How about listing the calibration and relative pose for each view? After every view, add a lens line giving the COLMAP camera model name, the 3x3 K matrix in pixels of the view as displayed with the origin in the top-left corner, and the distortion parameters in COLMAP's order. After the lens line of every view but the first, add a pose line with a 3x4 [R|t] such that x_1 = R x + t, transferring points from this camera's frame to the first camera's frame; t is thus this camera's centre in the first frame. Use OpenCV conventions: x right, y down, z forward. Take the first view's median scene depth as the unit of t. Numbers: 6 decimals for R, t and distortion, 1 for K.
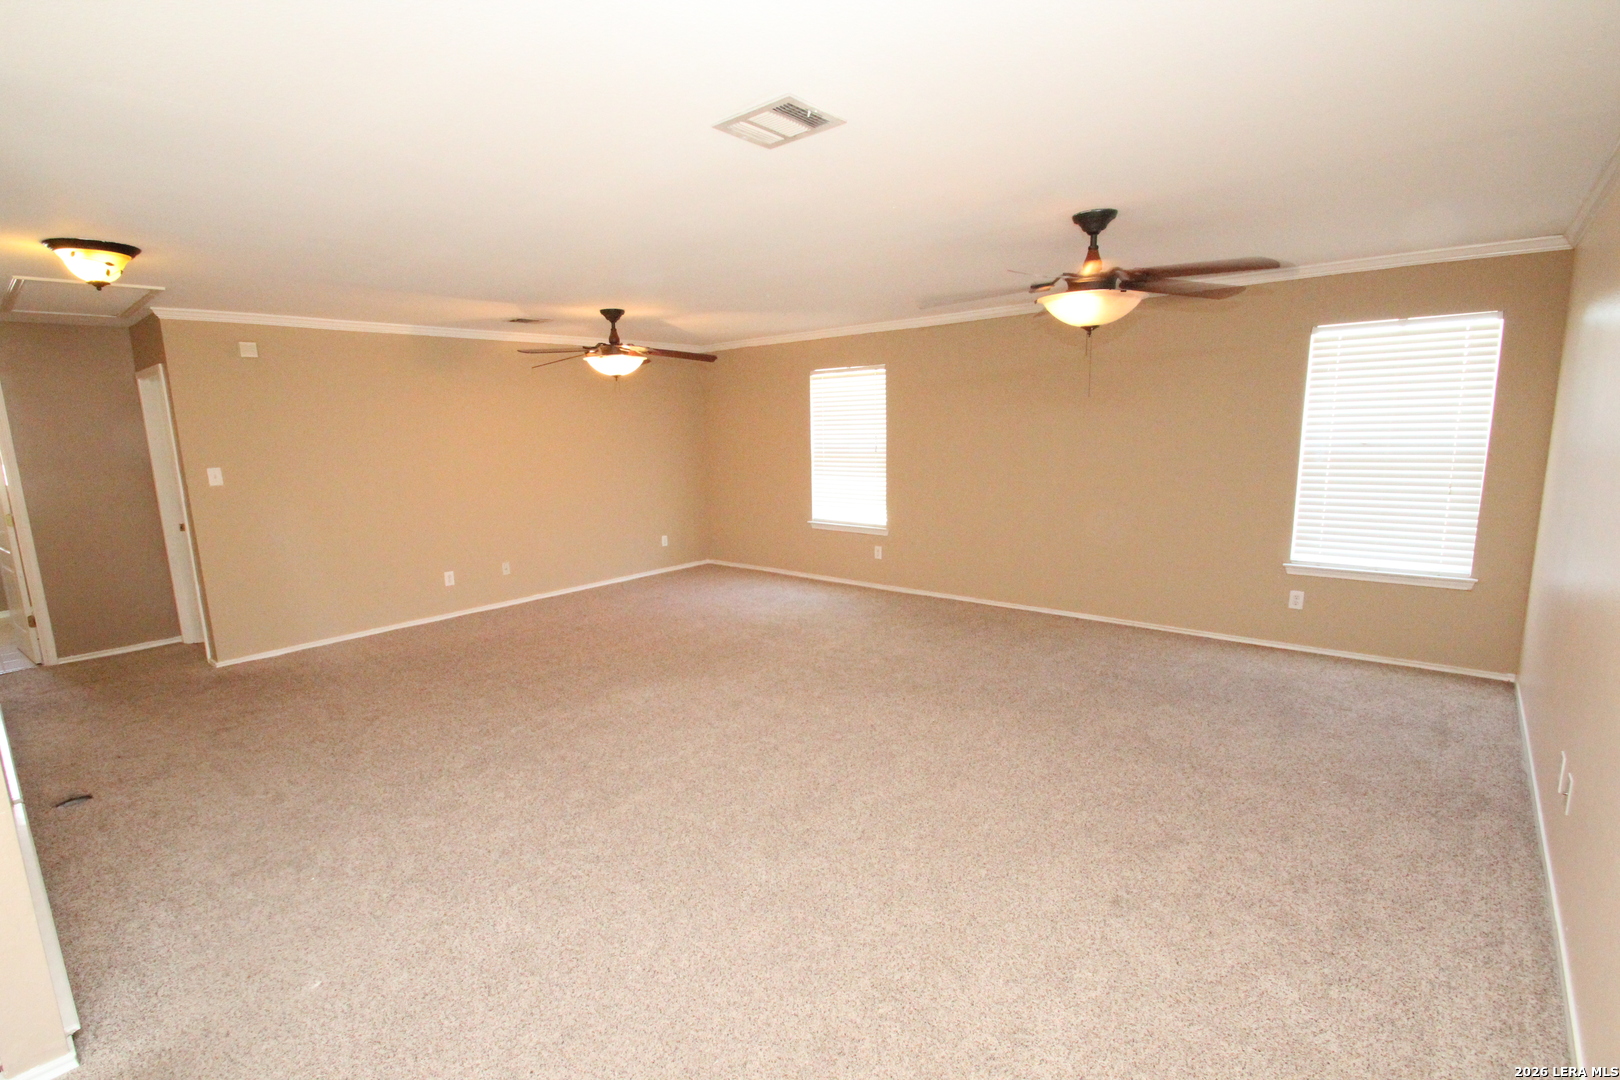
lens RADIAL K [[748.9, 0, 812.6], [0, 748.9, 539.2], [0, 0, 1]] dist [-0.001614, -0.001845]
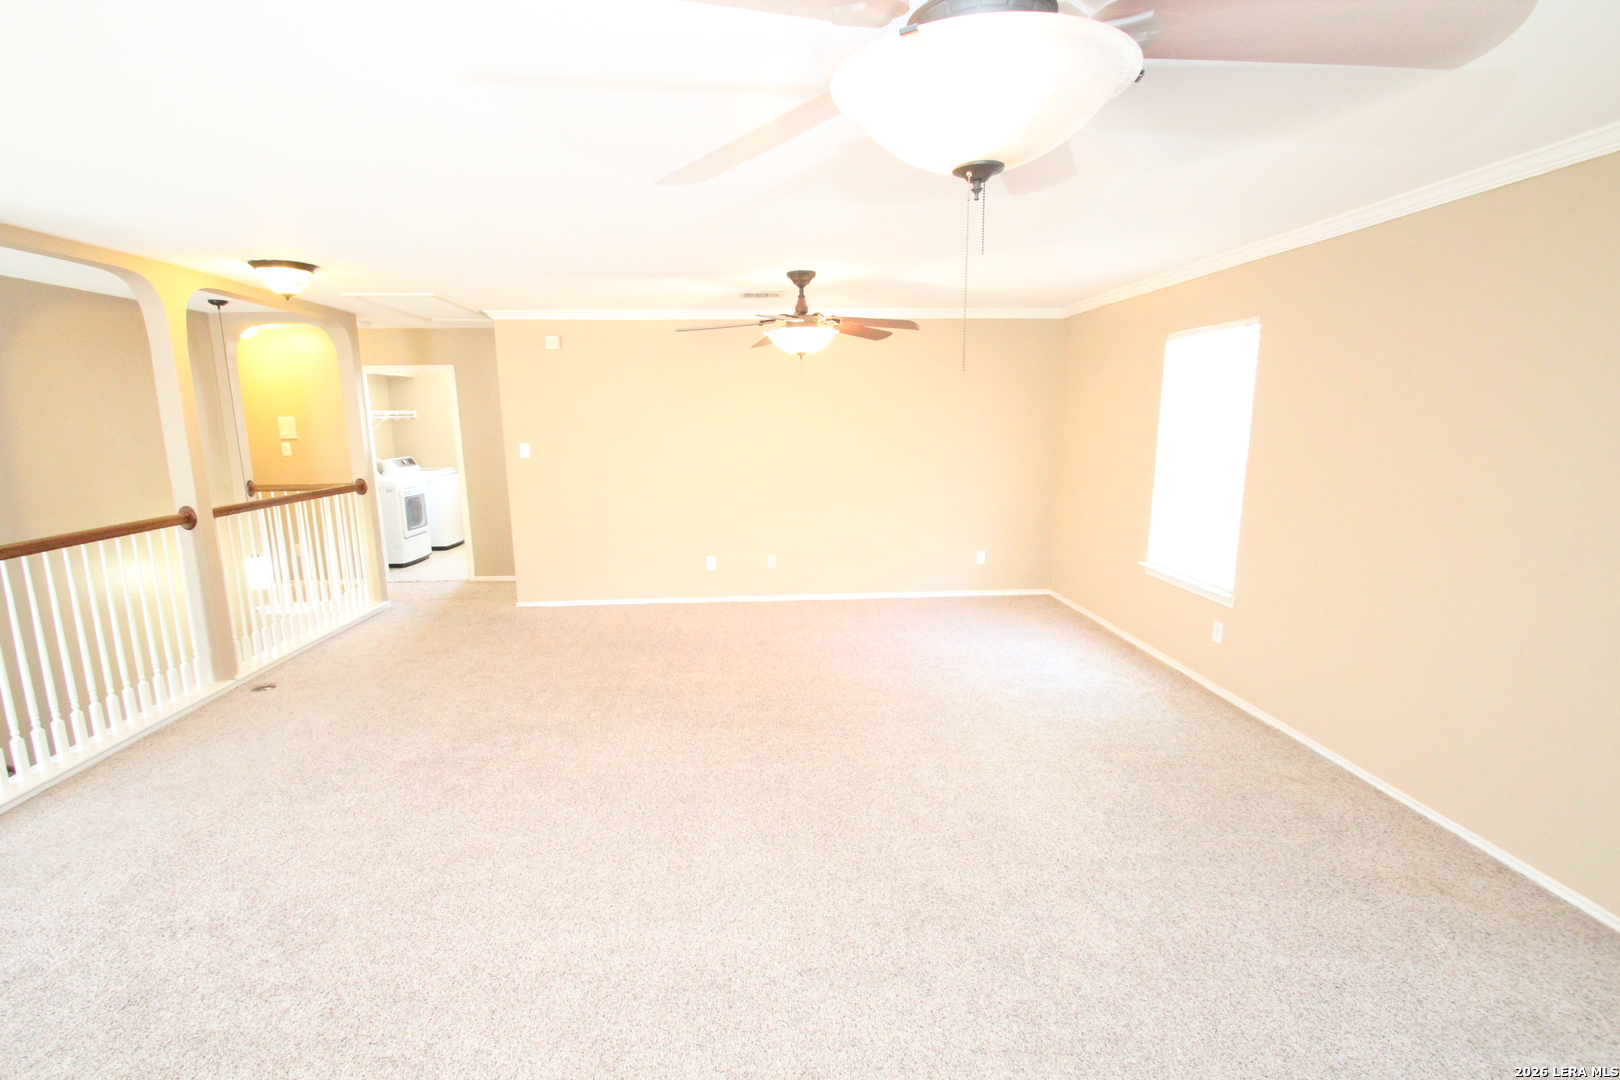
lens RADIAL K [[748.9, 0, 807.7], [0, 748.9, 552.8], [0, 0, 1]] dist [-0.001614, -0.001845]
pose [[0.696491, 0.148872, -0.701953, 0.356232], [-0.123158, 0.988527, 0.087450, -0.075197], [0.706918, 0.025543, 0.706834, 0.435256]]
